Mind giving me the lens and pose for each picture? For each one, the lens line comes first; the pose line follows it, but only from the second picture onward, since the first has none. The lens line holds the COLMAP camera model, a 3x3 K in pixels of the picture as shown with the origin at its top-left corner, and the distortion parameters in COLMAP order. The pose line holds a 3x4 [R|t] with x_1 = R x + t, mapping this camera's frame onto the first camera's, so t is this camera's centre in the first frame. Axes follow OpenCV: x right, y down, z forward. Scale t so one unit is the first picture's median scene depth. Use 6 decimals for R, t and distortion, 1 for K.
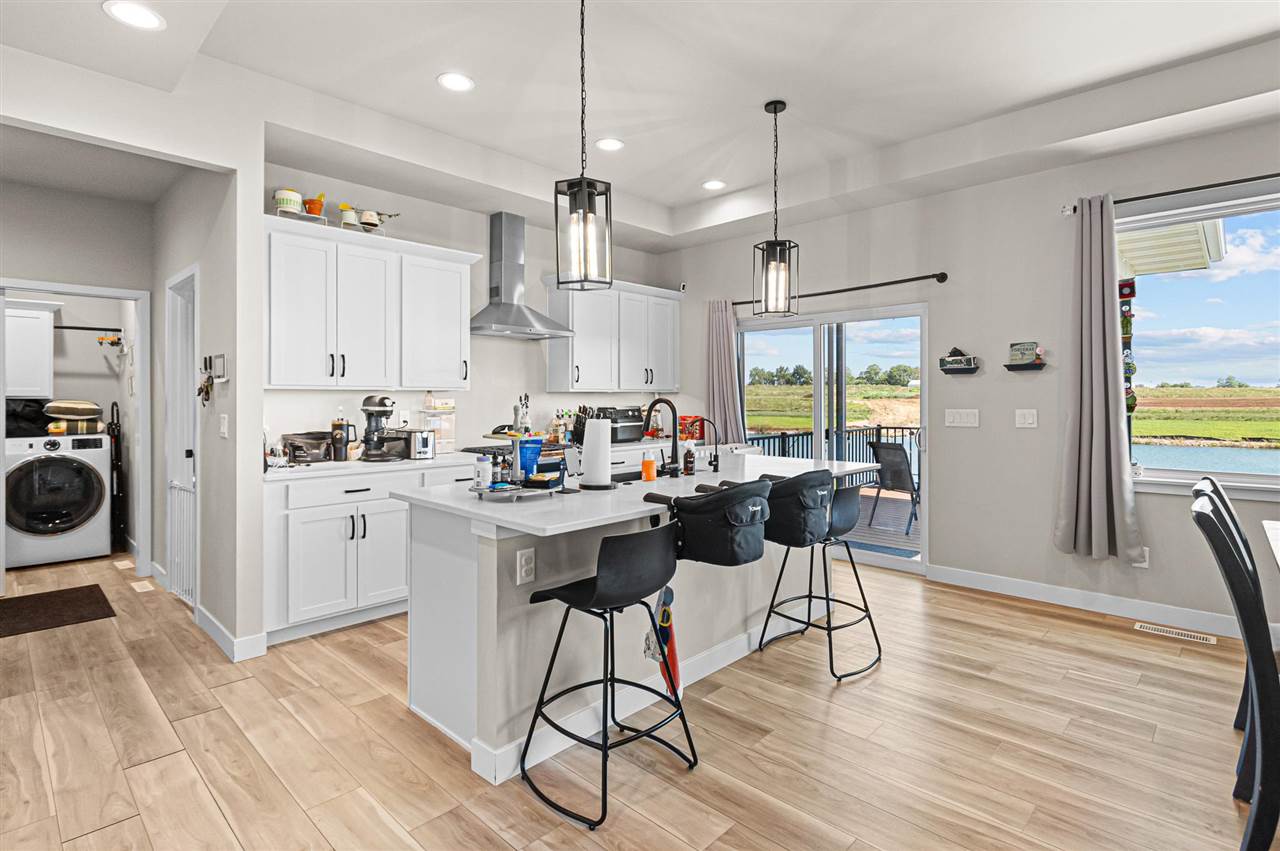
lens RADIAL K [[628.1, 0, 638.7], [0, 628.1, 400.0], [0, 0, 1]] dist [-0.012387, -0.000285]
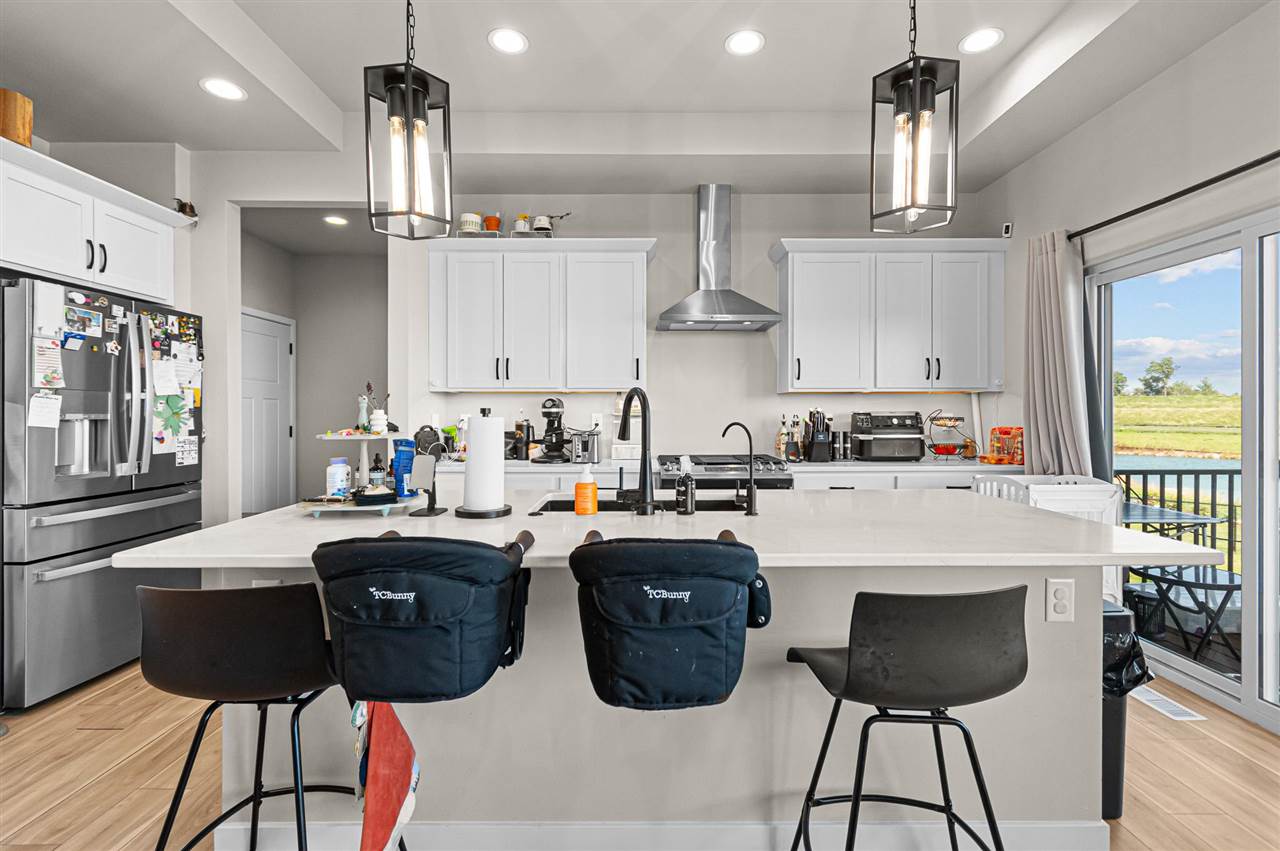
lens RADIAL K [[575.3, 0, 643.7], [0, 575.3, 417.6], [0, 0, 1]] dist [0.002563, 0.000278]
pose [[0.693022, 0.009214, -0.720858, 0.437914], [-0.003642, 0.999950, 0.009280, 0.019895], [0.720907, -0.003806, 0.693021, 0.567663]]
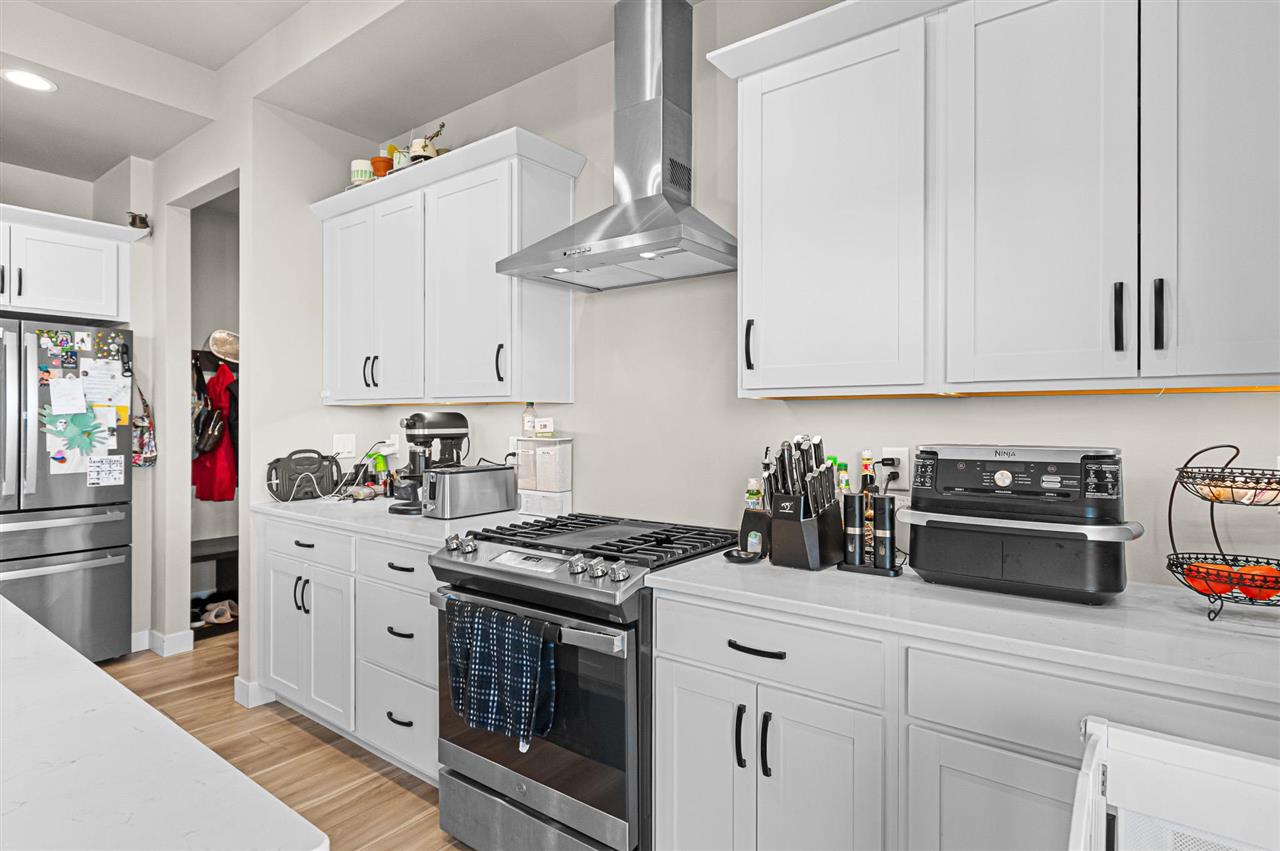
lens RADIAL K [[663.4, 0, 640.0], [0, 663.4, 425.5], [0, 0, 1]] dist [-0.011724, 0.000055]
pose [[0.117564, 0.011249, -0.993002, 0.372314], [-0.005725, 0.999927, 0.010650, -0.001822], [0.993049, 0.004433, 0.117620, 1.395855]]
